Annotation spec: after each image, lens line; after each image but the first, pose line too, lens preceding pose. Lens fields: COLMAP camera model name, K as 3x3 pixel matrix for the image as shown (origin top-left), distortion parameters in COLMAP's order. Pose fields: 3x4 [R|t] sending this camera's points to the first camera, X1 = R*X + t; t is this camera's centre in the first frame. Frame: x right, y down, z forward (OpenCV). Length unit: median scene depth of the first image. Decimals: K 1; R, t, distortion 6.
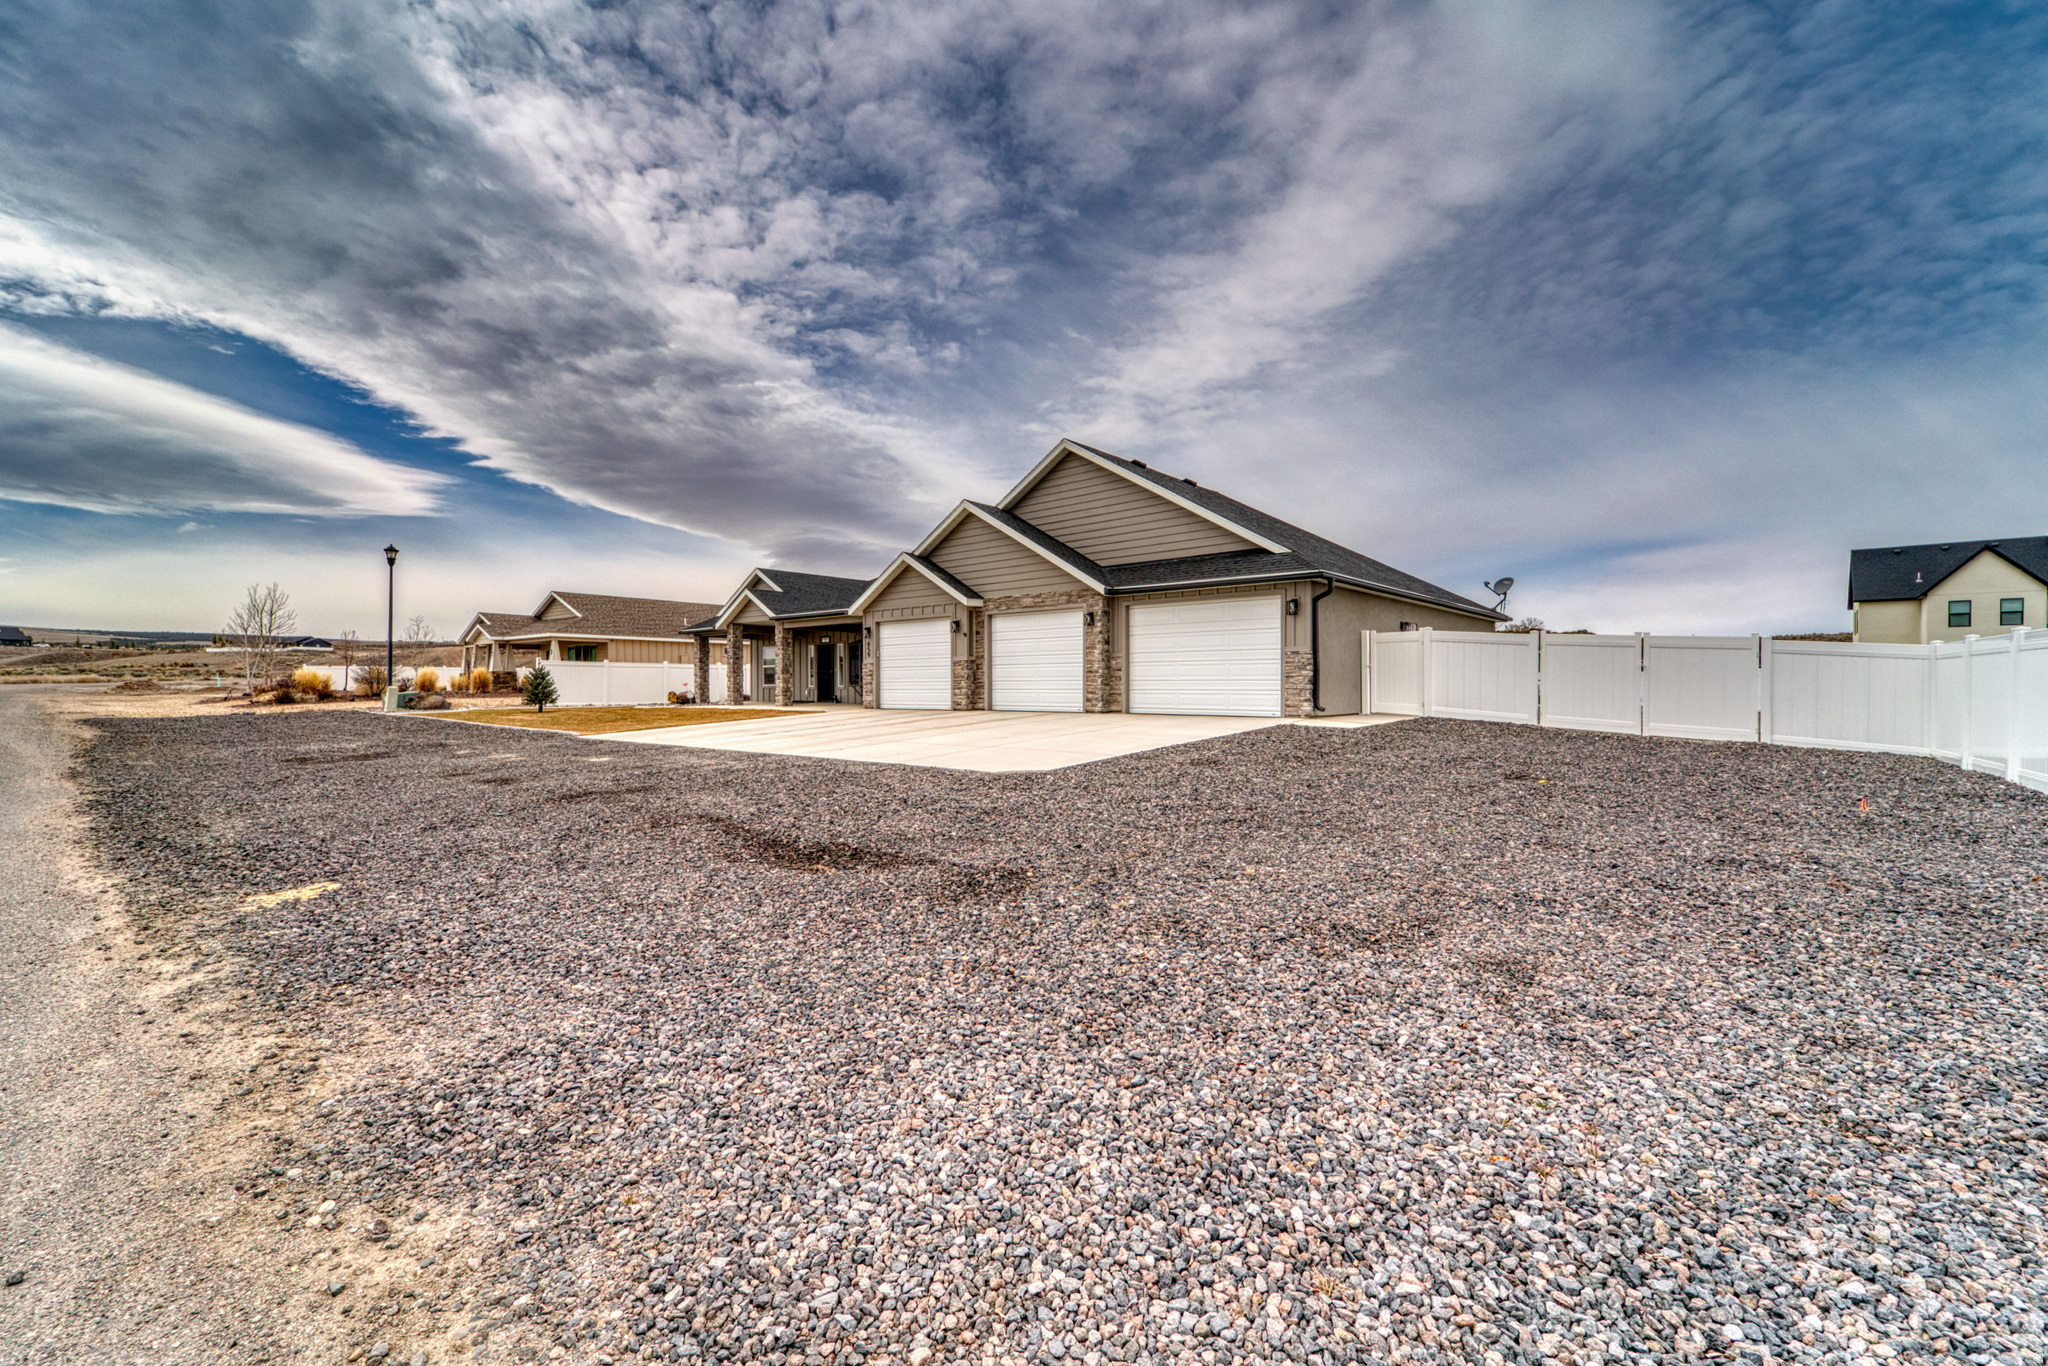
lens RADIAL K [[838.4, 0, 1021.0], [0, 838.4, 682.1], [0, 0, 1]] dist [0.078091, -0.033763]
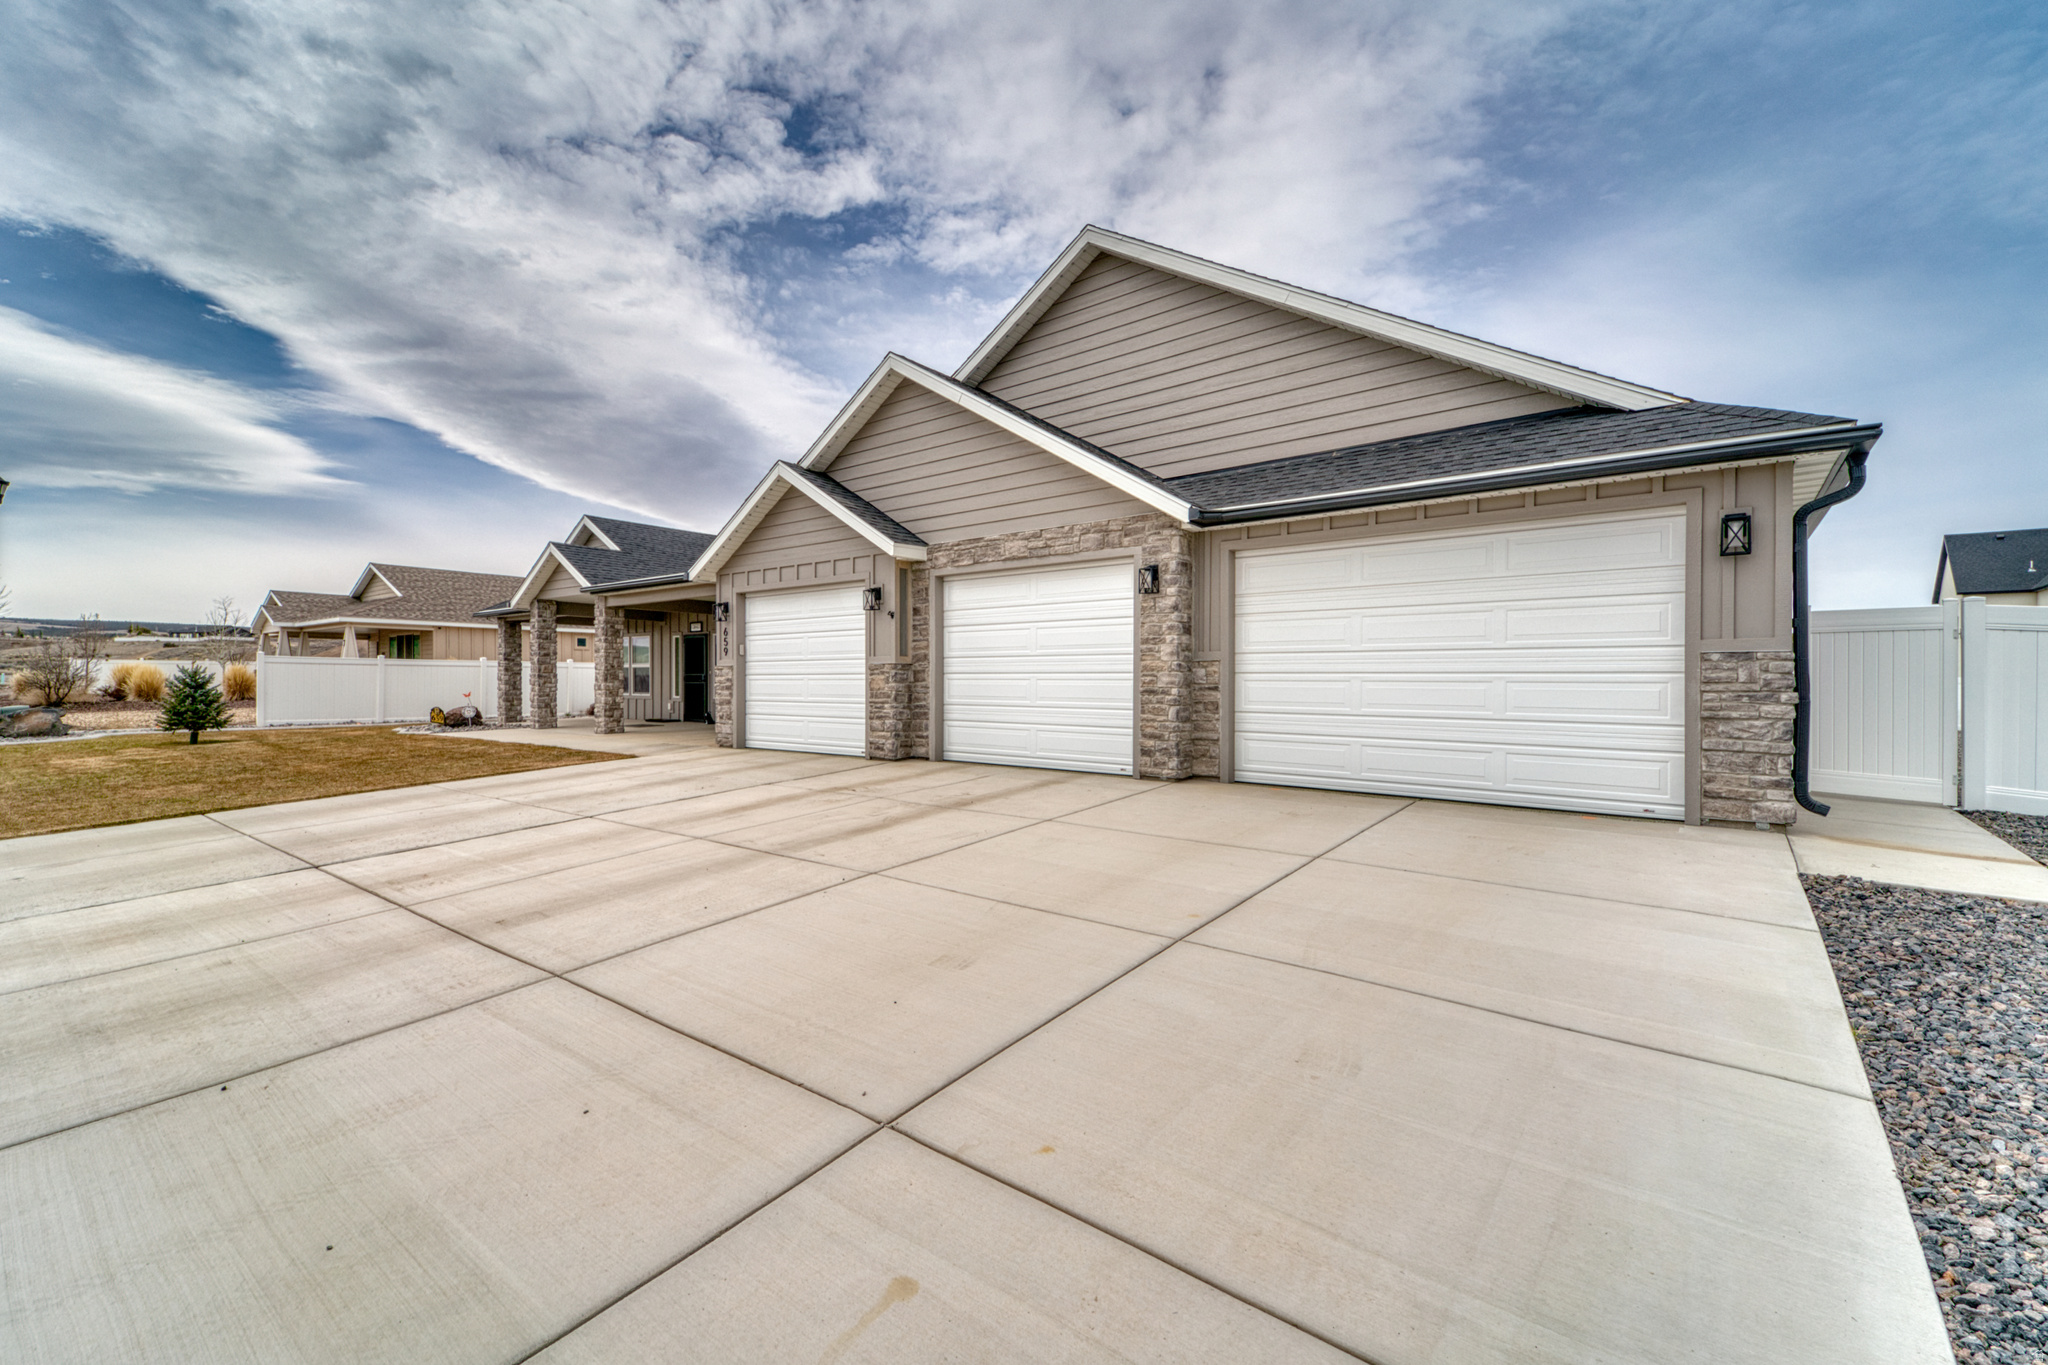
lens RADIAL K [[838.4, 0, 1021.0], [0, 838.4, 681.6], [0, 0, 1]] dist [0.078091, -0.033763]
pose [[0.998999, 0.003305, 0.044617, -0.009830], [-0.003577, 0.999976, 0.006014, -0.018045], [-0.044596, -0.006168, 0.998986, 0.466788]]
